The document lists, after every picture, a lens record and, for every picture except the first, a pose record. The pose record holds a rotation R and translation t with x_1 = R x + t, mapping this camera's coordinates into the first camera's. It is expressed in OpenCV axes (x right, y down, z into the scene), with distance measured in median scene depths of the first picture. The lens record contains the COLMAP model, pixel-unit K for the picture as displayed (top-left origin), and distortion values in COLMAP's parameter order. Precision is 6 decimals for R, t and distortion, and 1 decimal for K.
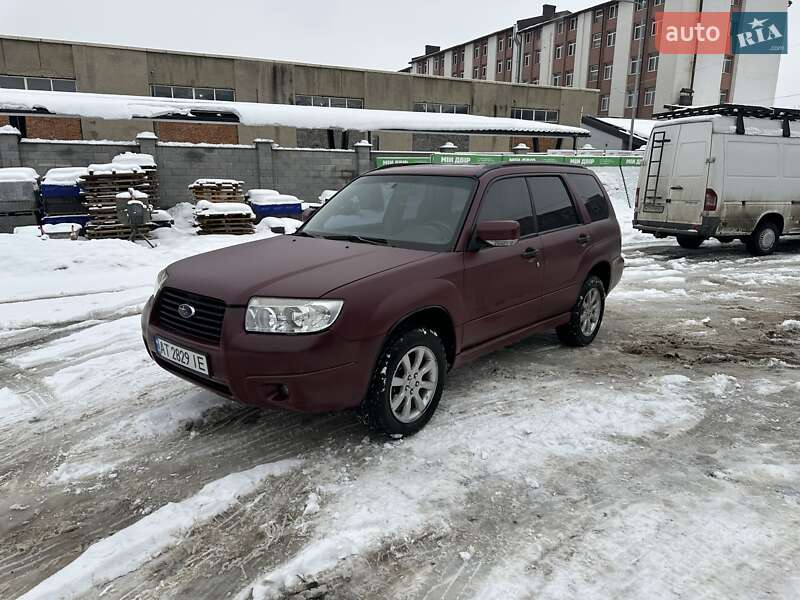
lens RADIAL K [[559.9, 0, 397.9], [0, 559.9, 300.5], [0, 0, 1]] dist [0.037808, -0.044953]
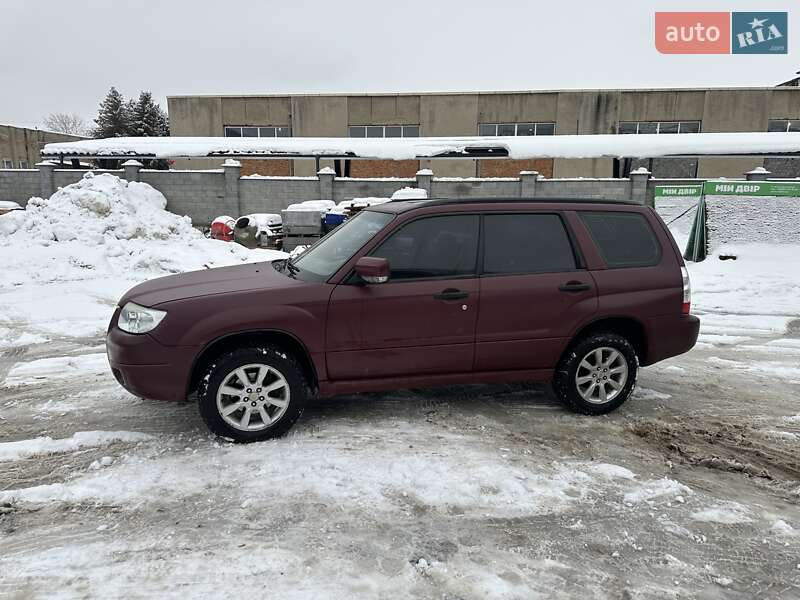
lens RADIAL K [[554.0, 0, 397.4], [0, 554.0, 316.1], [0, 0, 1]] dist [0.059591, -0.074974]
pose [[0.828565, 0.115751, -0.547797, 0.250558], [-0.128457, 0.991598, 0.015231, -0.019072], [0.544957, 0.057748, 0.836473, 0.063643]]
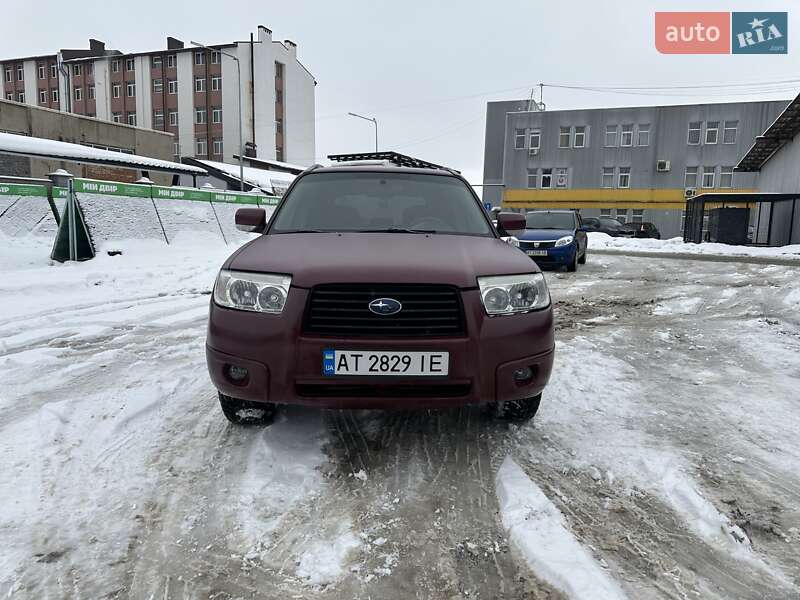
lens RADIAL K [[560.9, 0, 403.3], [0, 560.9, 290.7], [0, 0, 1]] dist [0.051070, -0.063829]
pose [[0.730839, -0.073868, 0.678541, -0.242550], [0.138872, 0.989425, -0.041863, 0.008997], [-0.668273, 0.124826, 0.733369, 0.109452]]
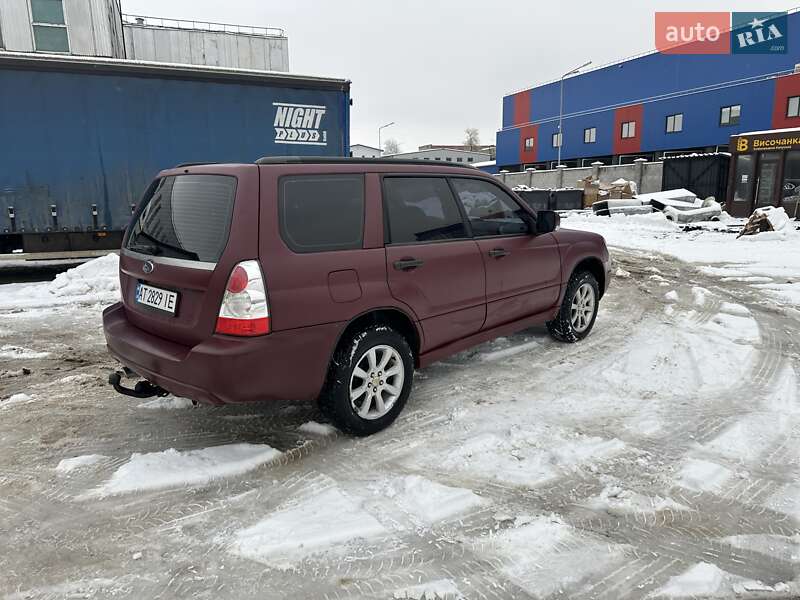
lens RADIAL K [[558.2, 0, 397.1], [0, 558.2, 297.5], [0, 0, 1]] dist [0.051717, -0.064148]
pose [[-0.997596, -0.003099, 0.069225, 0.011846], [0.025217, 0.914266, 0.404329, -0.177765], [-0.064543, 0.405103, -0.911990, 0.821607]]
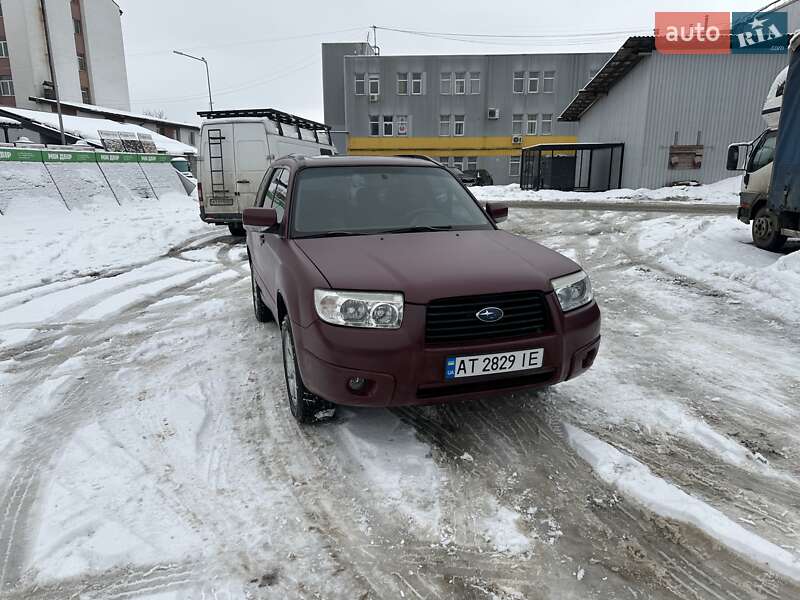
lens RADIAL K [[559.2, 0, 397.2], [0, 559.2, 301.0], [0, 0, 1]] dist [0.065586, -0.086248]
pose [[0.512839, -0.203405, 0.834040, -0.328478], [0.199656, 0.973146, 0.114565, -0.037422], [-0.834945, 0.107768, 0.539678, 0.172670]]
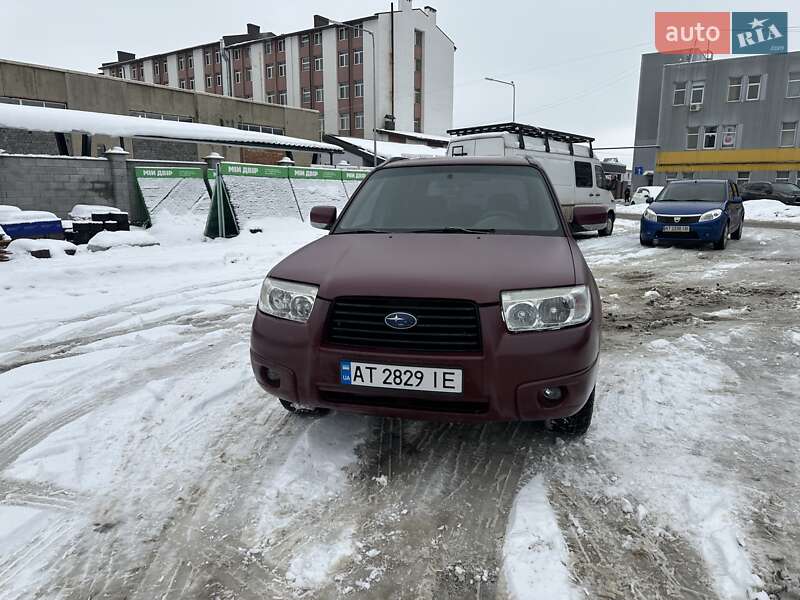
lens RADIAL K [[559.2, 0, 397.2], [0, 559.2, 301.0], [0, 0, 1]] dist [0.065586, -0.086248]
pose [[0.879343, -0.098772, 0.465833, -0.202911], [0.112964, 0.993596, -0.002565, -0.002094], [-0.462597, 0.054878, 0.884869, 0.082530]]
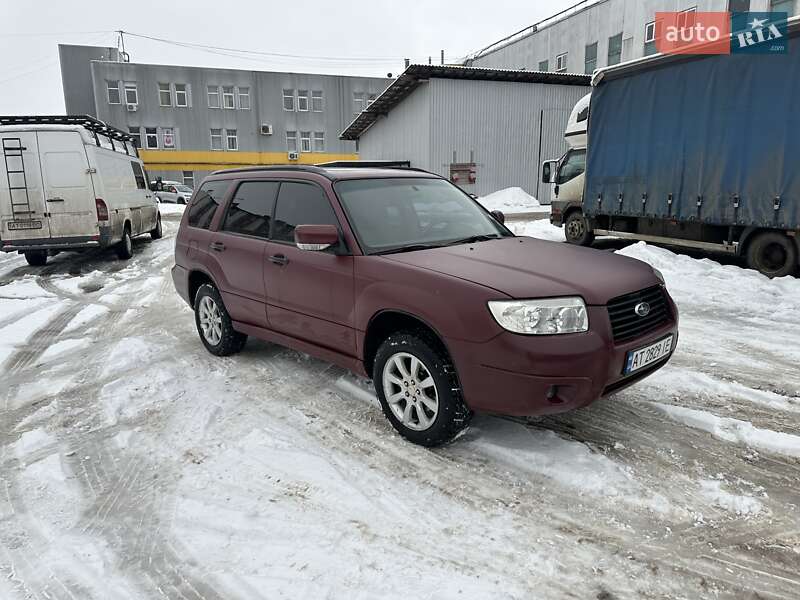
lens RADIAL K [[558.5, 0, 397.4], [0, 558.5, 300.8], [0, 0, 1]] dist [0.049031, -0.059235]
pose [[0.121192, -0.211144, 0.969913, -0.377419], [0.236287, 0.955164, 0.178409, -0.074773], [-0.964096, 0.207556, 0.165649, 0.339976]]
